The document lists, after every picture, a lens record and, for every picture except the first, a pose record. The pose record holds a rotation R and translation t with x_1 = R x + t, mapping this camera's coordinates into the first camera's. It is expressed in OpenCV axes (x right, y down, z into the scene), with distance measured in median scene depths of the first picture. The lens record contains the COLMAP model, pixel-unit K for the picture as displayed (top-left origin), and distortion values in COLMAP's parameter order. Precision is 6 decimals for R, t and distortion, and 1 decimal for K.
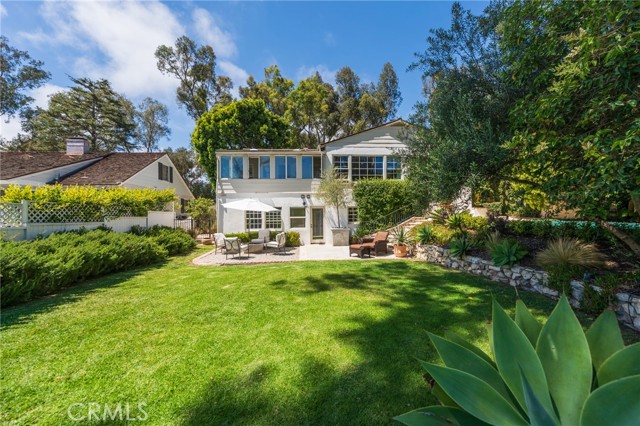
lens RADIAL K [[259.0, 0, 320.0], [0, 259.0, 215.5], [0, 0, 1]] dist [0.000924, -0.000007]
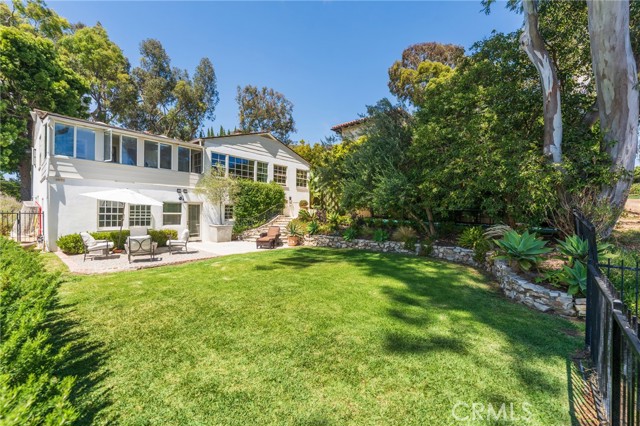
lens RADIAL K [[259.0, 0, 320.0], [0, 259.0, 215.0], [0, 0, 1]] dist [0.000924, -0.000007]
pose [[0.698198, 0.016941, 0.715704, -0.370768], [-0.018846, 0.999808, -0.005280, 0.007670], [-0.715657, -0.009802, 0.698384, 0.004861]]
